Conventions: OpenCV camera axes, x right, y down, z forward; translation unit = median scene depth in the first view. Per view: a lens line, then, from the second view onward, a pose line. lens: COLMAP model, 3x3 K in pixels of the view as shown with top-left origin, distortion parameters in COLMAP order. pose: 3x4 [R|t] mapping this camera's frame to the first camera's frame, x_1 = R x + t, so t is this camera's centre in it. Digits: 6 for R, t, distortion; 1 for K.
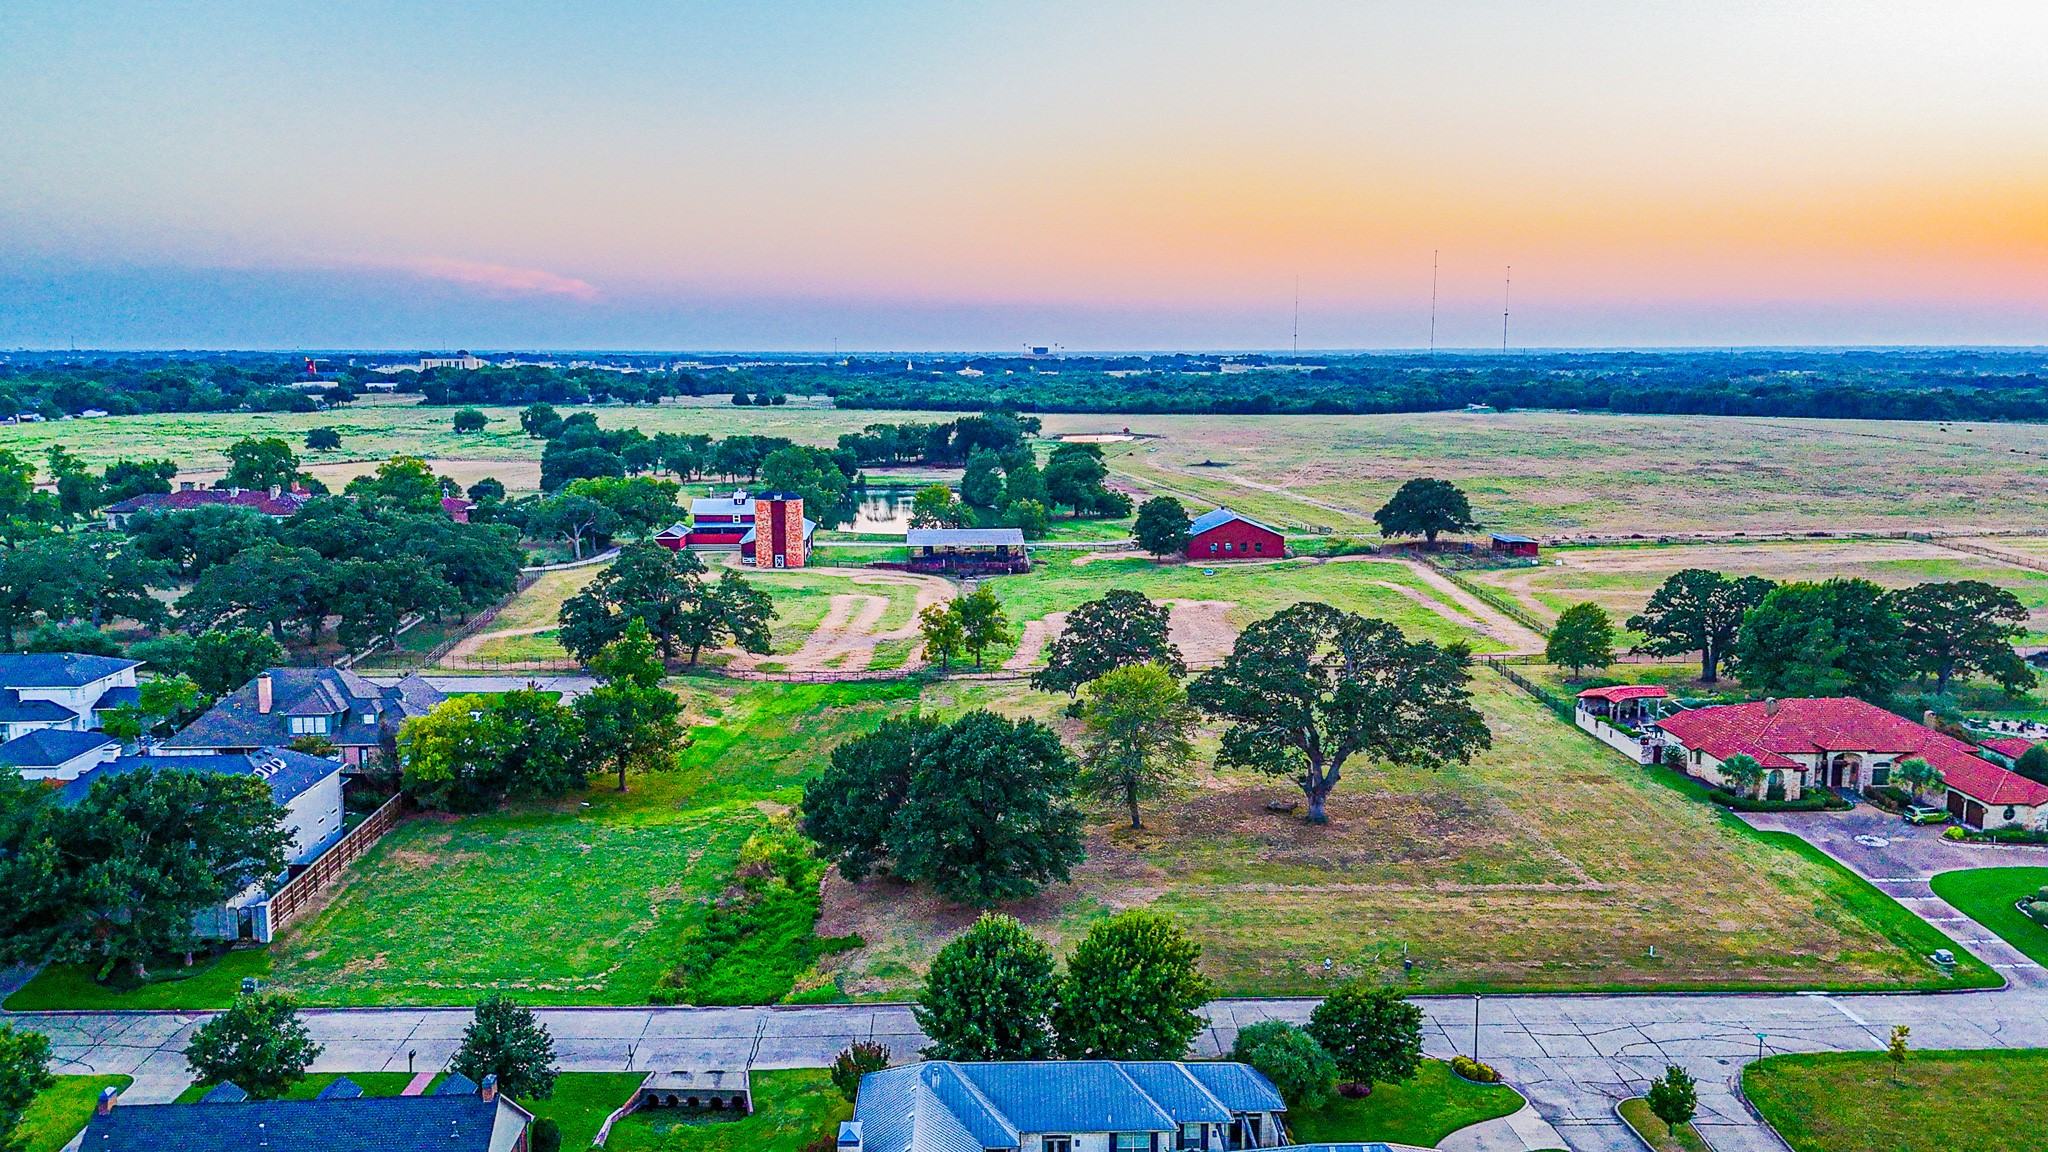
lens RADIAL K [[1522.0, 0, 1025.9], [0, 1522.0, 525.2], [0, 0, 1]] dist [0.056618, -0.047833]
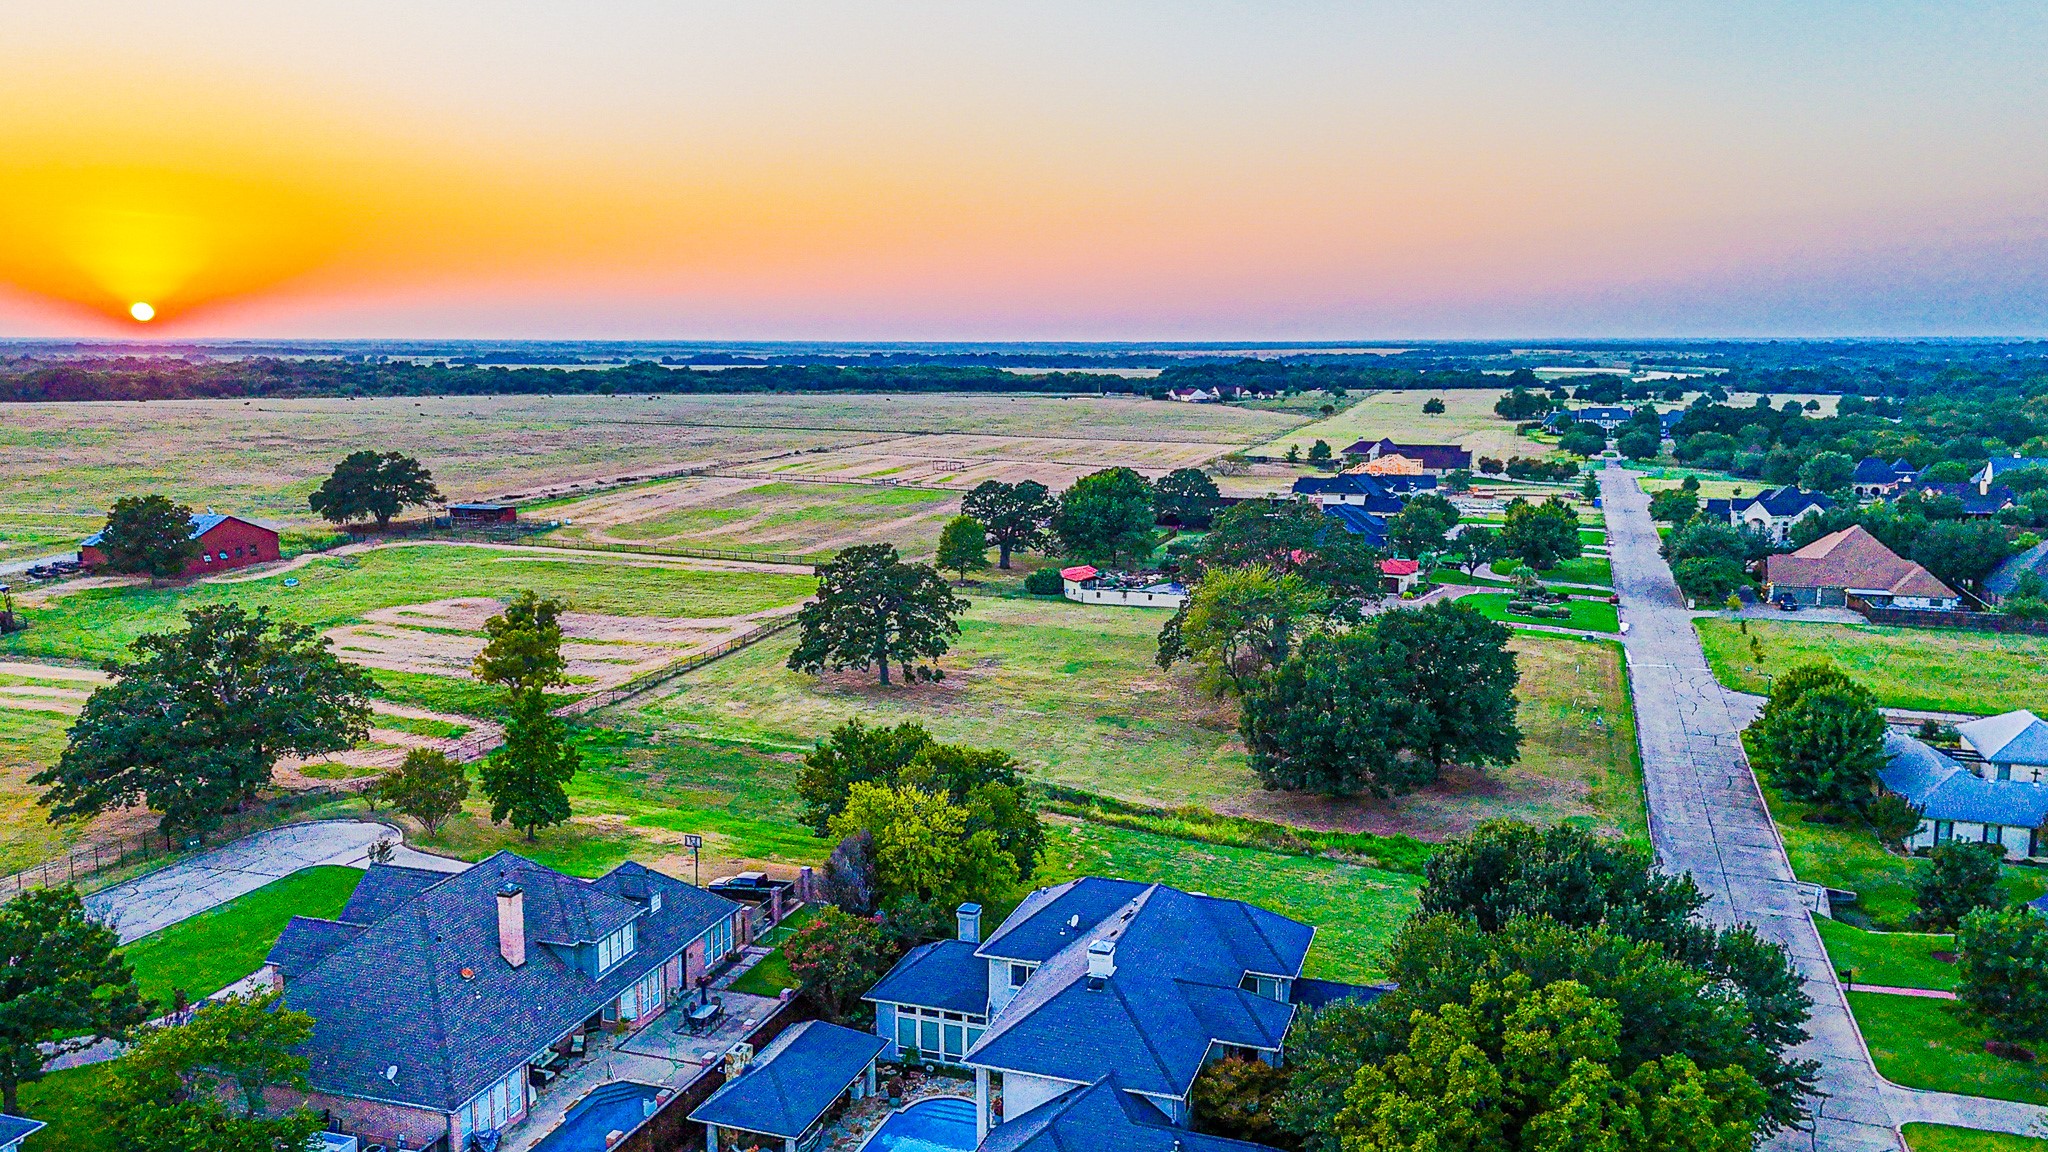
lens RADIAL K [[1511.2, 0, 1028.6], [0, 1511.2, 572.5], [0, 0, 1]] dist [0.064662, -0.059147]
pose [[0.365398, -0.142148, 0.919934, -0.928318], [0.108291, 0.988052, 0.109660, -0.037909], [-0.924531, 0.059551, 0.376426, 0.717727]]
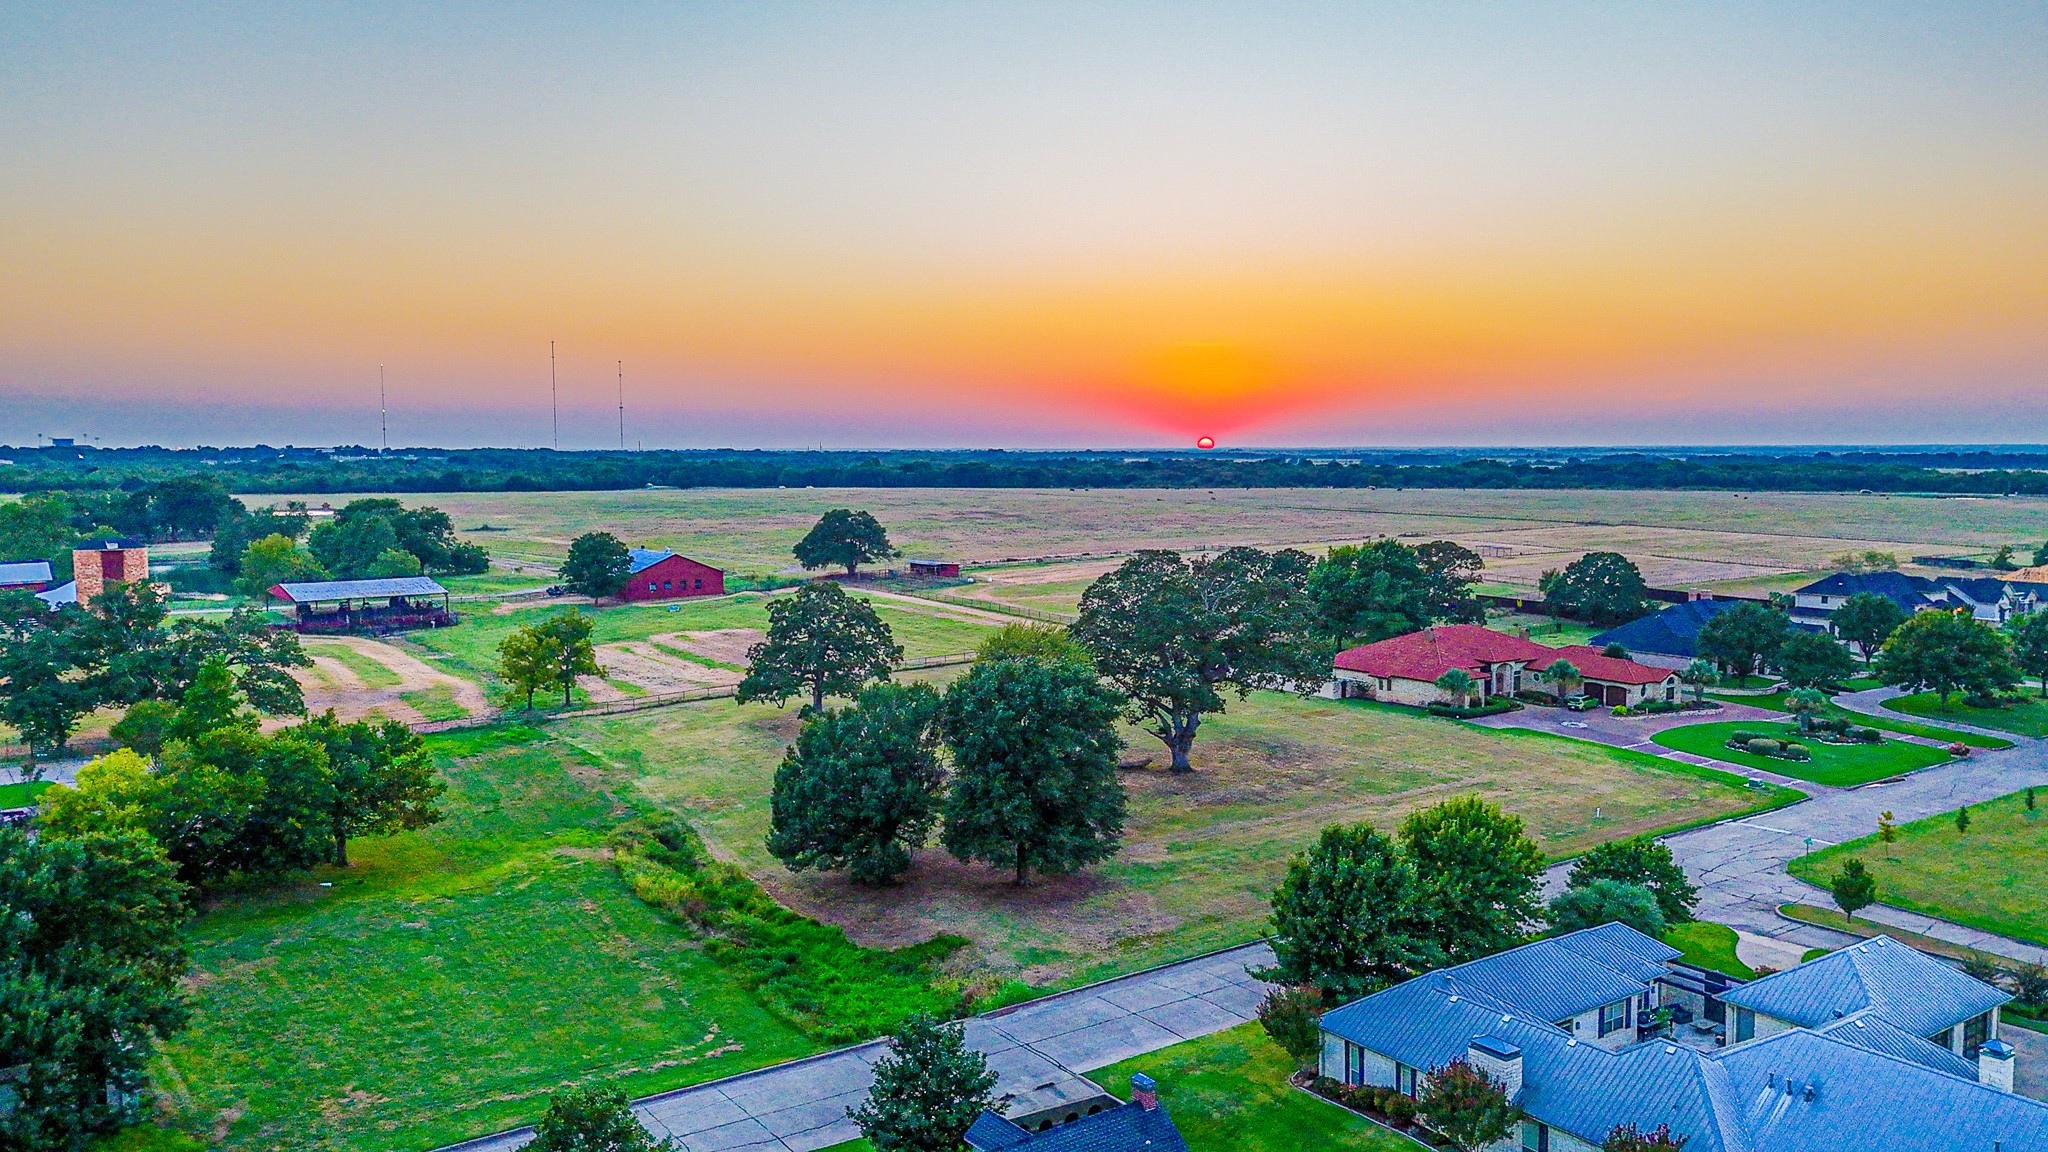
lens RADIAL K [[1511.2, 0, 1028.6], [0, 1511.2, 572.5], [0, 0, 1]] dist [0.064662, -0.059147]
pose [[0.834558, -0.048363, 0.548793, -0.408590], [0.066432, 0.997705, -0.013101, 0.071060], [-0.546900, 0.047391, 0.835856, 0.231768]]
